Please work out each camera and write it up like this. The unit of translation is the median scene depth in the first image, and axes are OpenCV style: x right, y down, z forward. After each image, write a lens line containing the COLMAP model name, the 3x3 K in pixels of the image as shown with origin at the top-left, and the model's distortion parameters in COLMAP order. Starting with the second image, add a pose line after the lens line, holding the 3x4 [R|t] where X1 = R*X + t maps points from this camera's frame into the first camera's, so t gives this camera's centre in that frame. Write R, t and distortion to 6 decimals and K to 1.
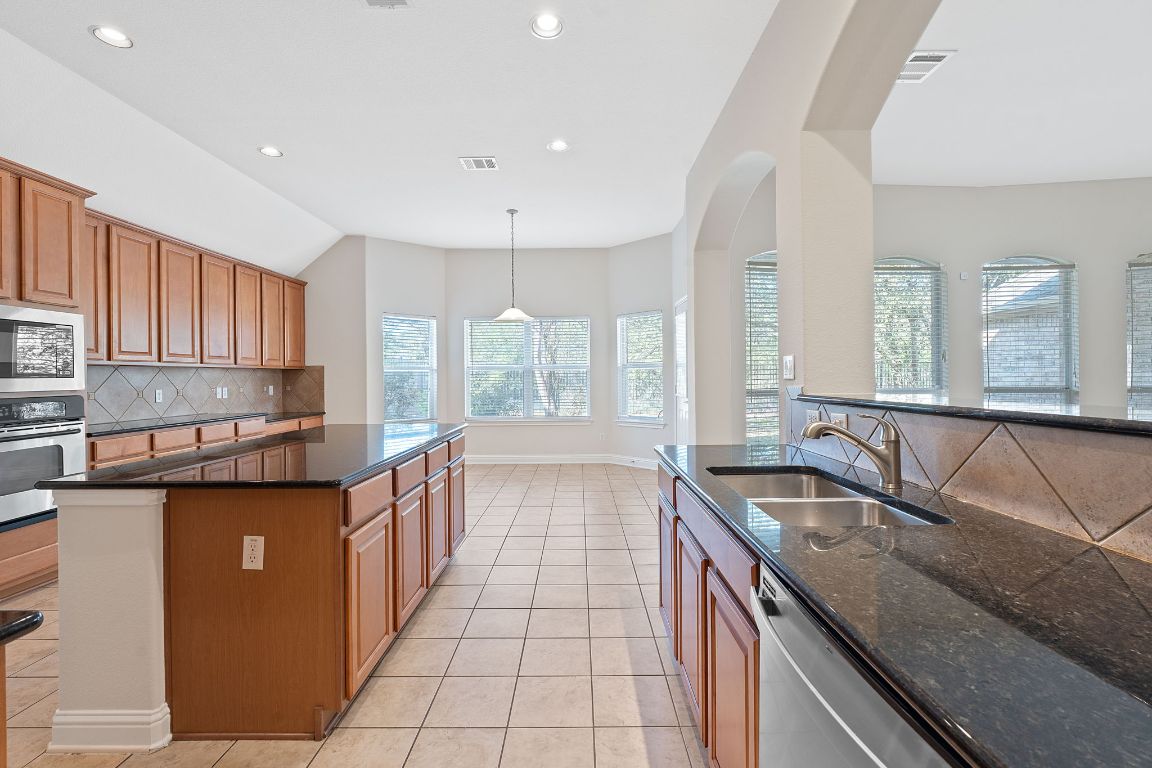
lens RADIAL K [[508.3, 0, 571.8], [0, 508.3, 374.9], [0, 0, 1]] dist [-0.008850, 0.002840]
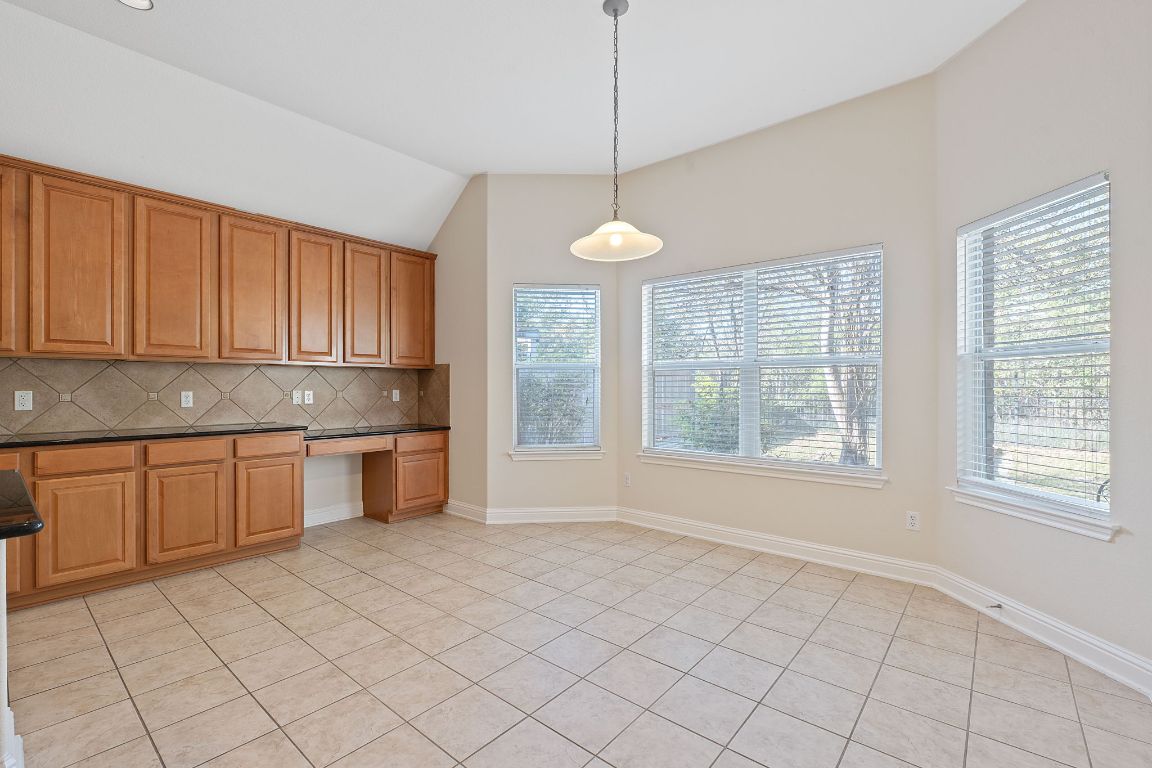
lens RADIAL K [[508.3, 0, 571.4], [0, 508.3, 386.6], [0, 0, 1]] dist [-0.008850, 0.002840]
pose [[0.772317, 0.011402, -0.635135, 0.172741], [-0.007627, 0.999933, 0.008677, 0.010376], [0.635192, -0.001858, 0.772352, 0.782282]]
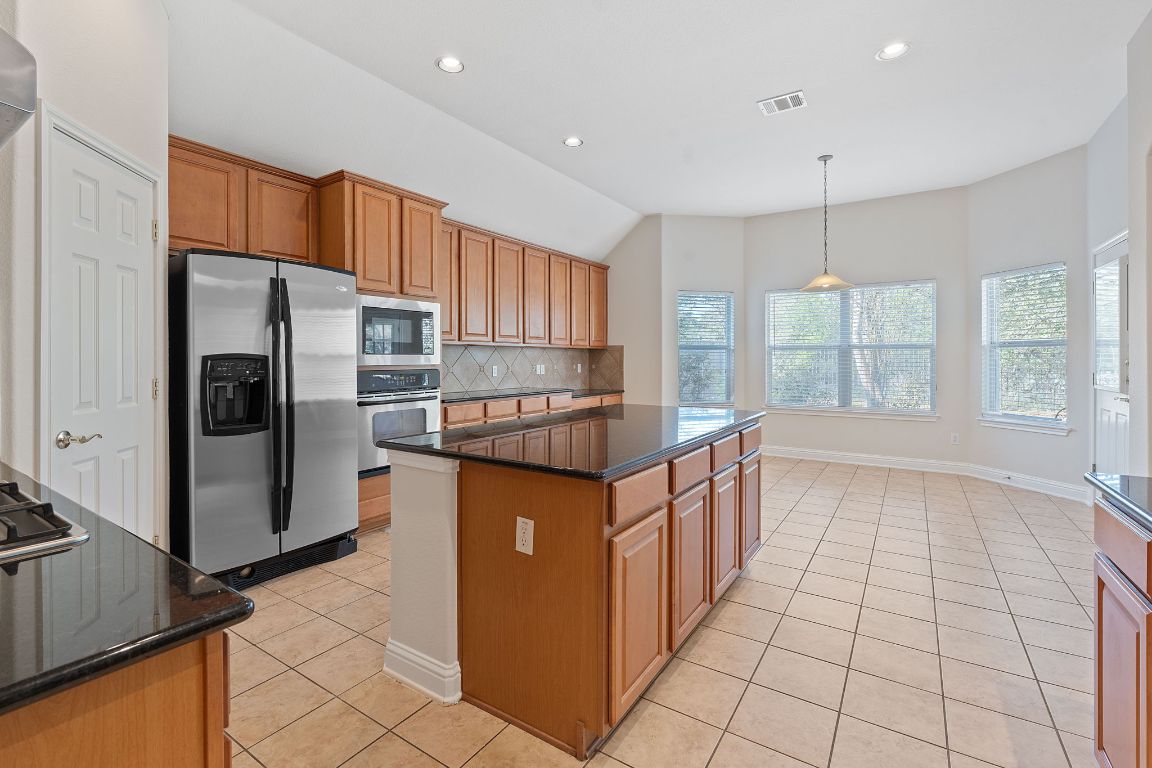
lens RADIAL K [[508.3, 0, 576.9], [0, 508.3, 356.3], [0, 0, 1]] dist [-0.008850, 0.002840]
pose [[0.841982, 0.007460, -0.539455, -0.012512], [-0.007542, 0.999969, 0.002058, 0.003558], [0.539454, 0.002336, 0.842012, 0.108703]]
